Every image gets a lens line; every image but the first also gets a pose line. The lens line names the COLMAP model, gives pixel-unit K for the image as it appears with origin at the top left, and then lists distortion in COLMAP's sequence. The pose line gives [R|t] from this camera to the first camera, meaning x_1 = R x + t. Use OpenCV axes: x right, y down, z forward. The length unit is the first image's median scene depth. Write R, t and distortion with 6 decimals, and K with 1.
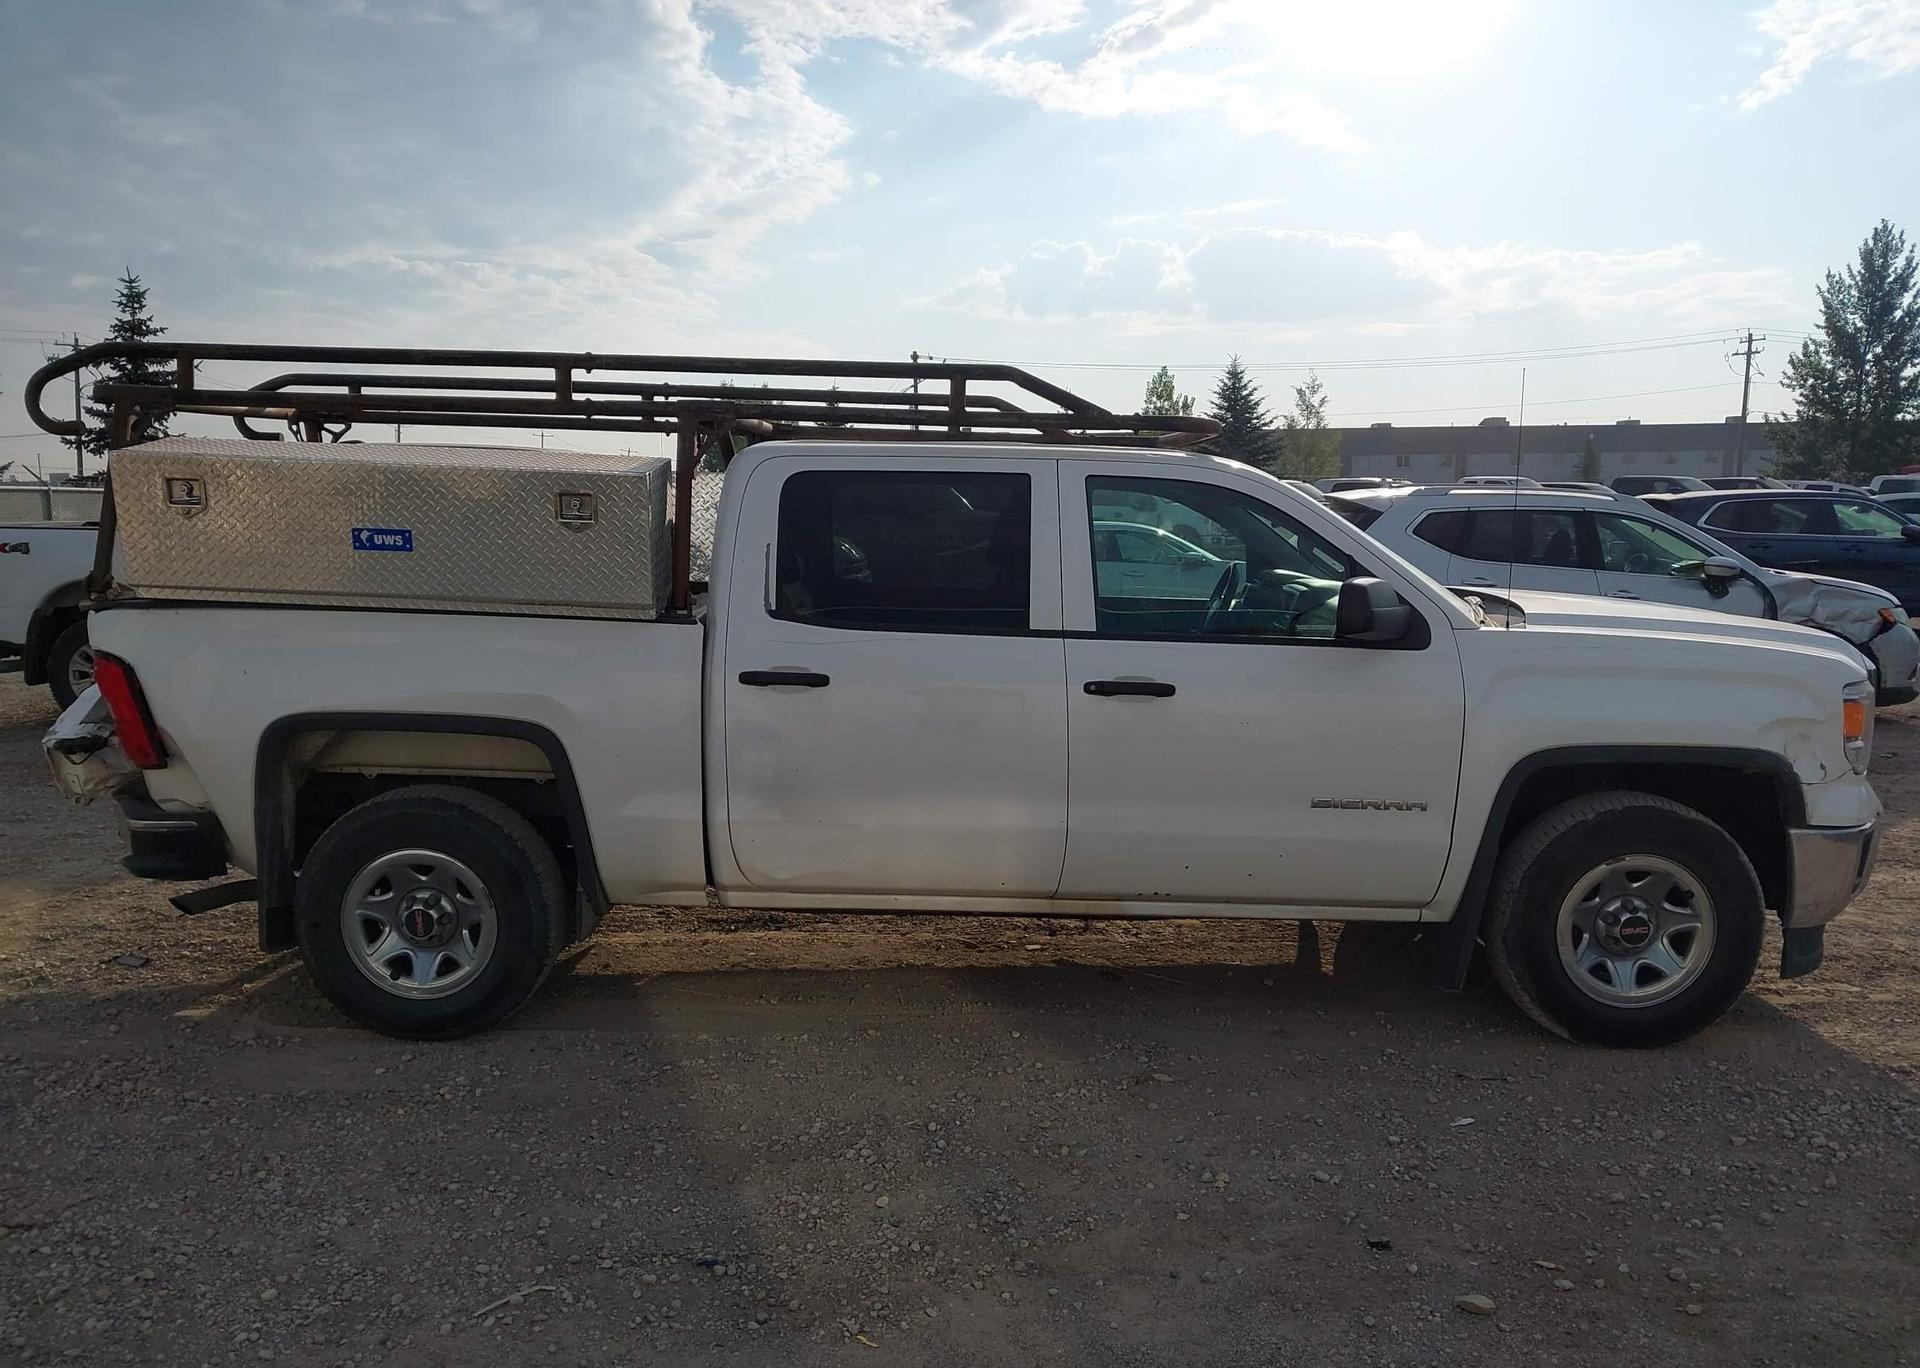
lens RADIAL K [[1524.5, 0, 949.1], [0, 1524.5, 715.2], [0, 0, 1]] dist [0.006798, -0.000573]
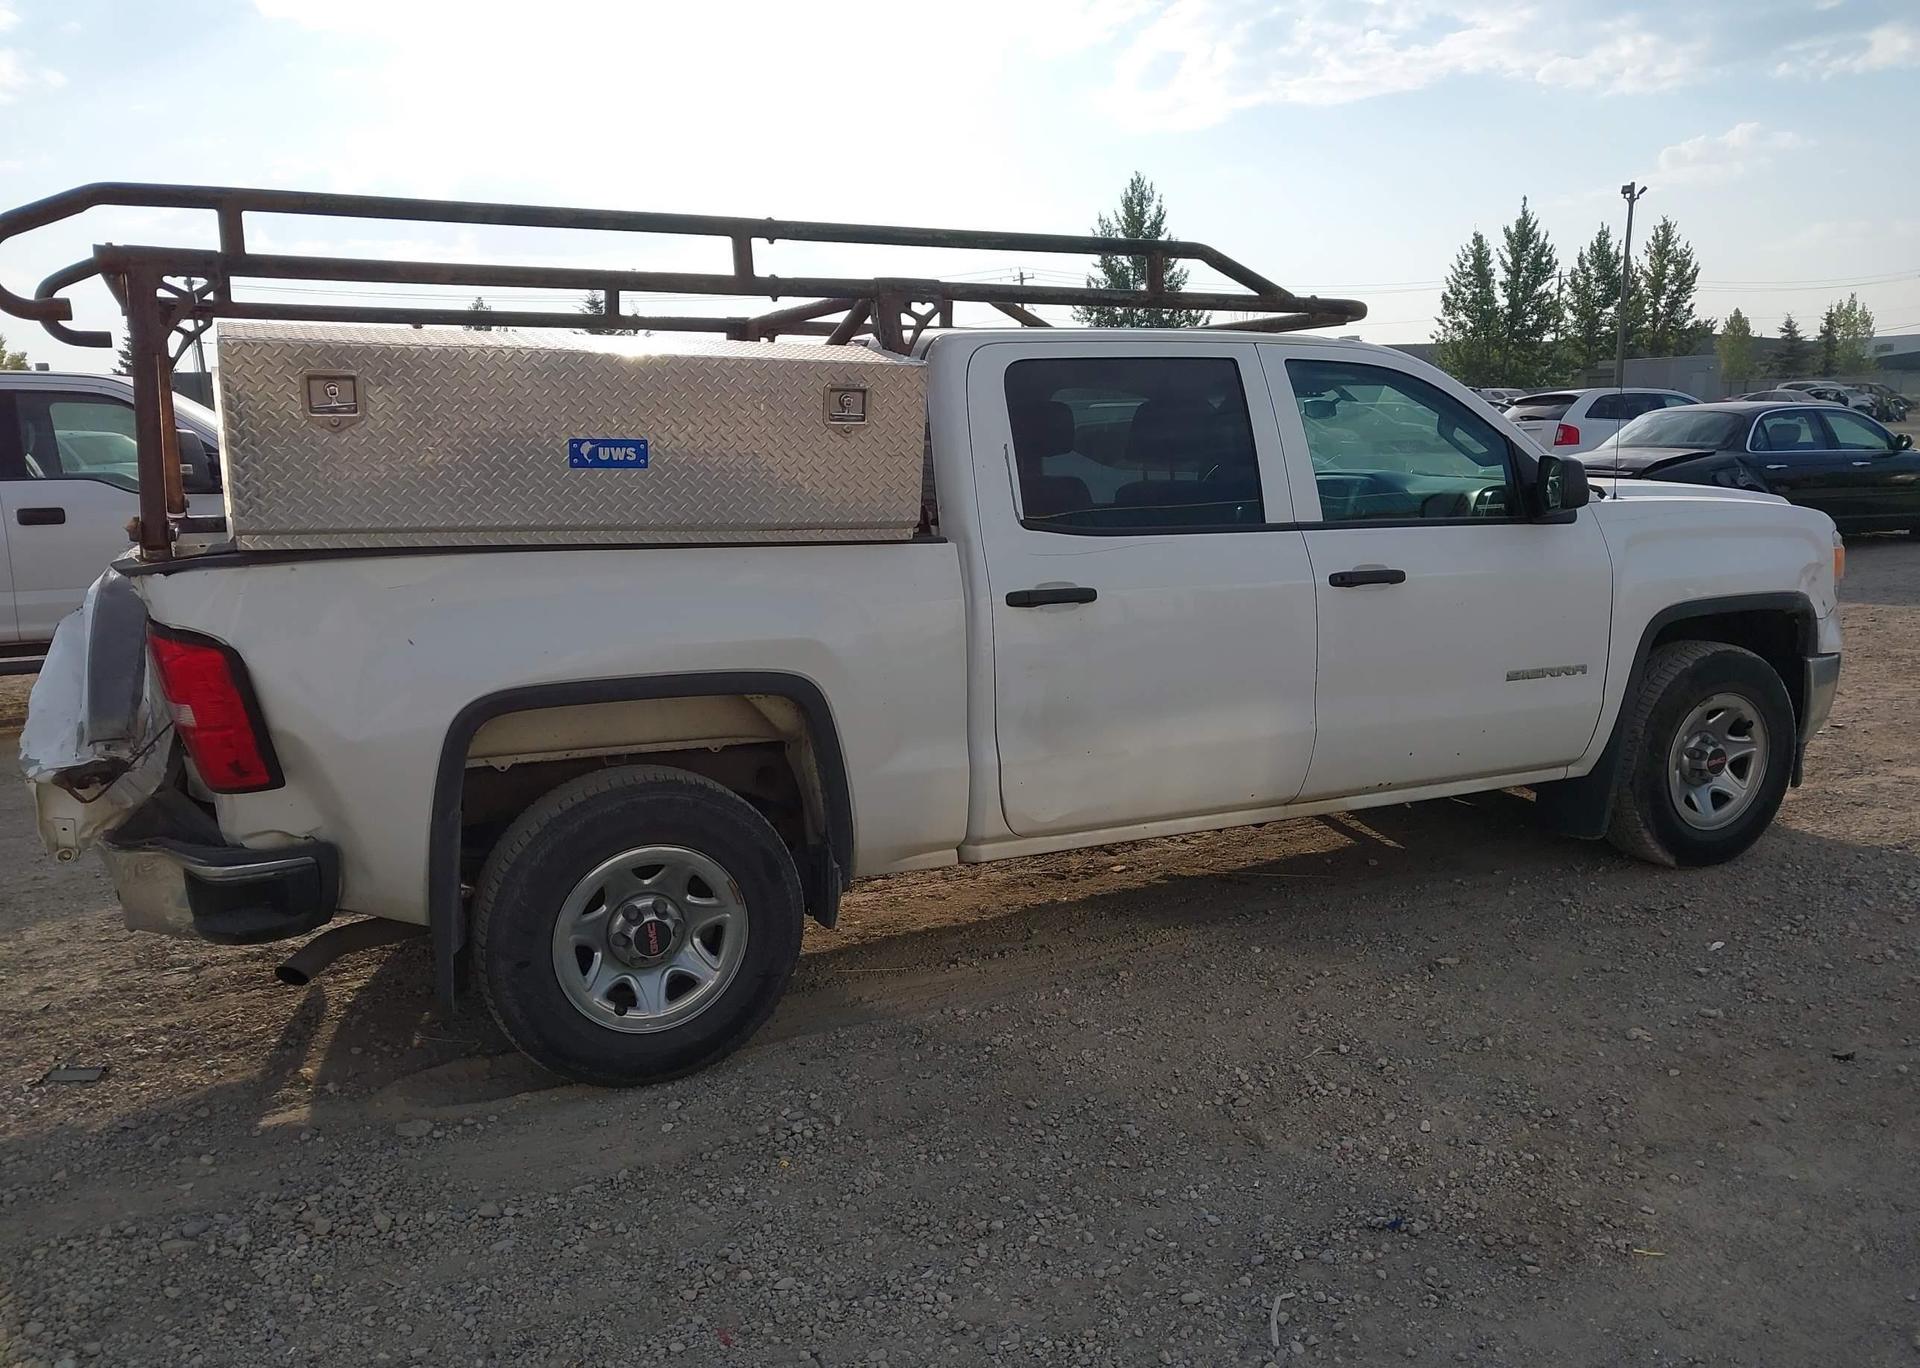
lens RADIAL K [[1507.8, 0, 956.9], [0, 1507.8, 719.5], [0, 0, 1]] dist [0.094106, -0.148546]
pose [[0.901134, -0.111173, 0.419044, -0.522875], [0.093046, 0.993634, 0.063520, -0.013031], [-0.423438, -0.018250, 0.905741, 0.215734]]
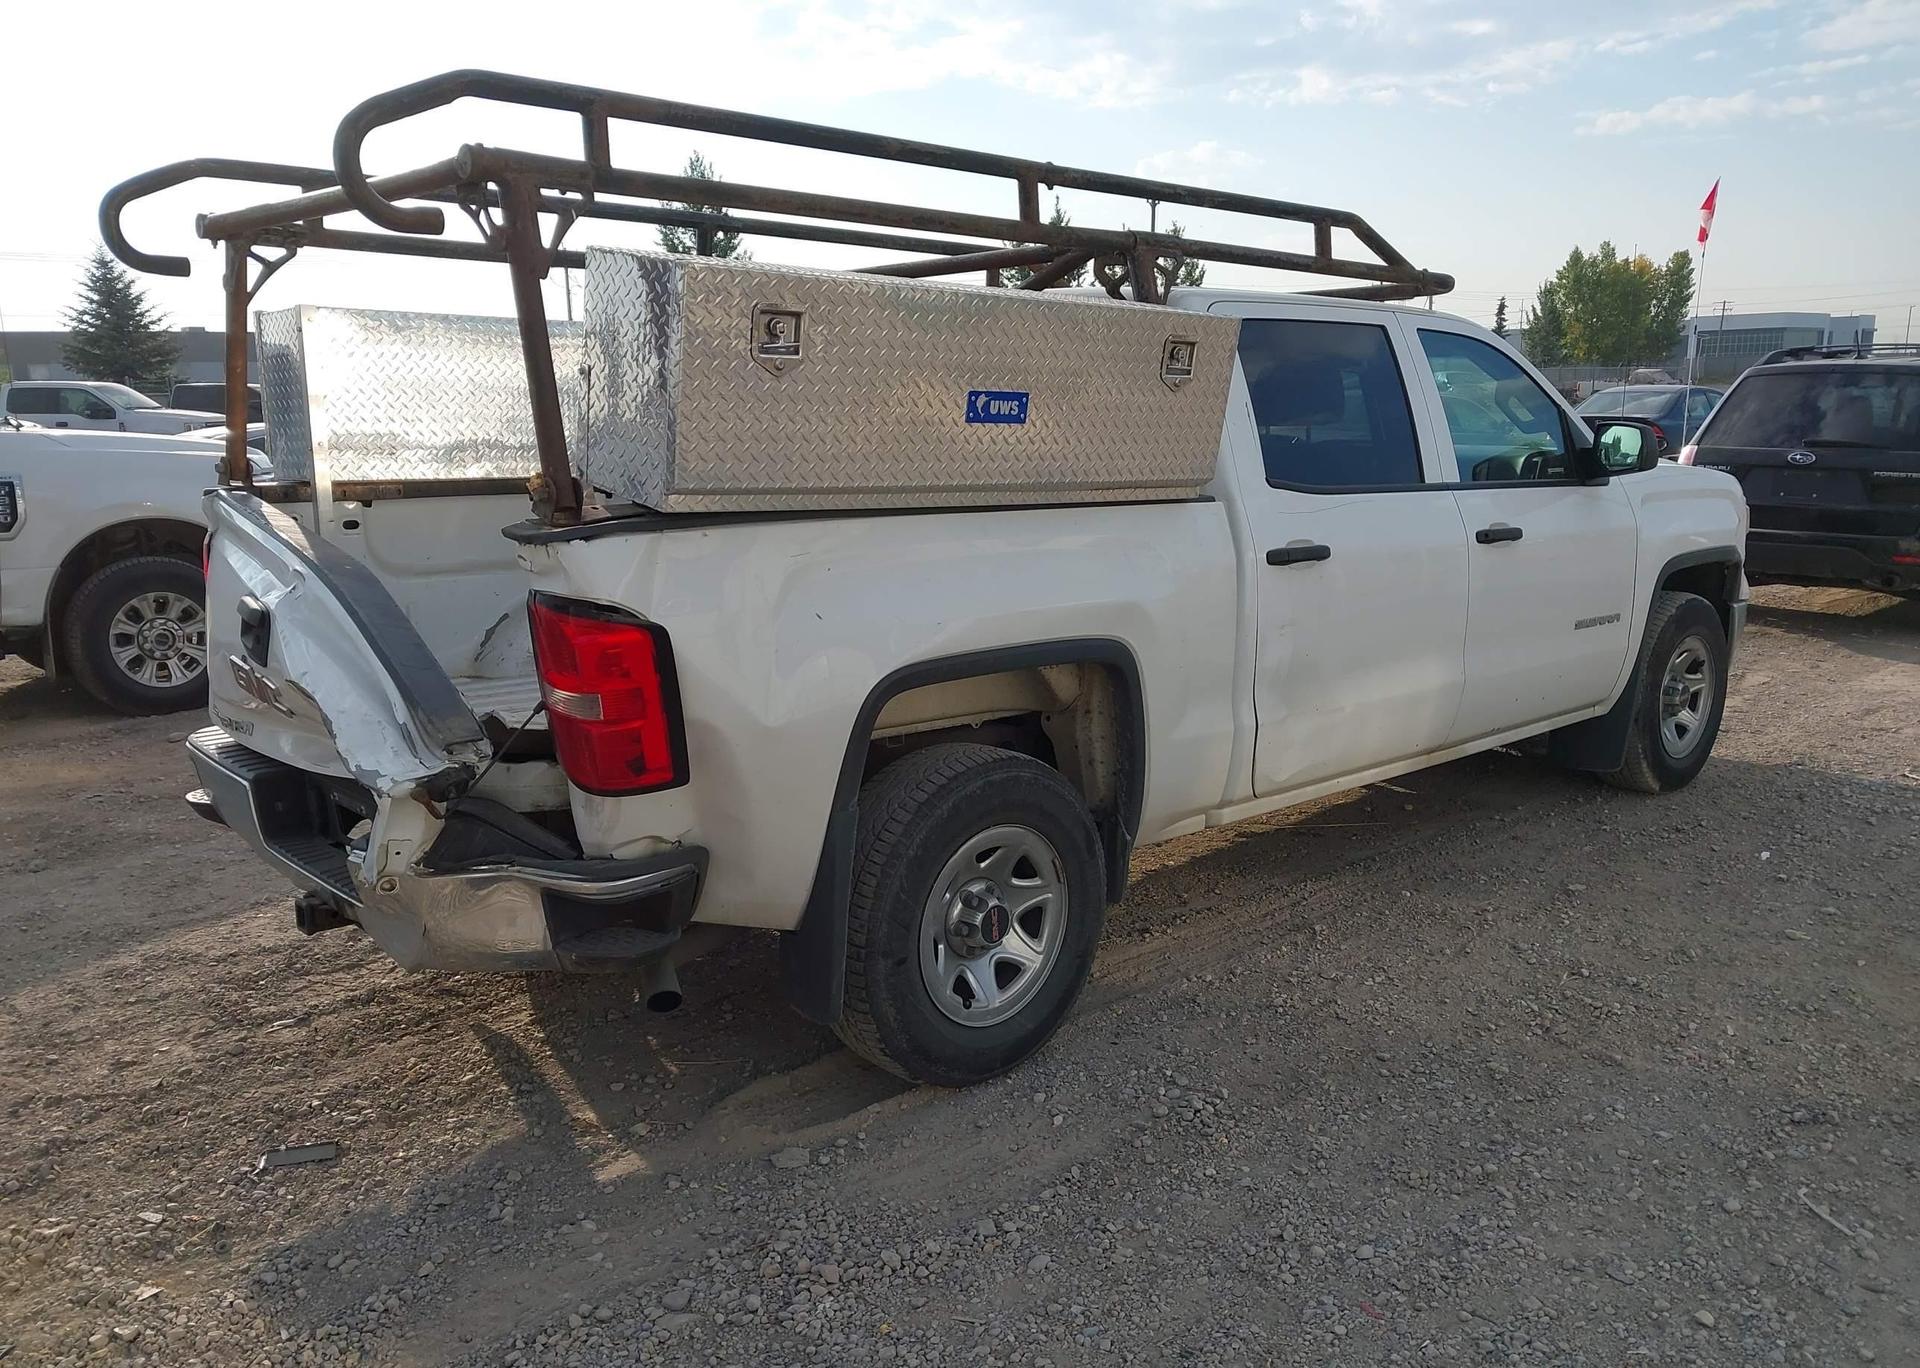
lens RADIAL K [[1507.8, 0, 956.9], [0, 1507.8, 719.5], [0, 0, 1]] dist [0.094106, -0.148546]
pose [[0.728623, -0.157029, 0.666671, -0.841182], [0.116979, 0.987593, 0.104769, -0.044333], [-0.674852, 0.001650, 0.737952, 0.463076]]
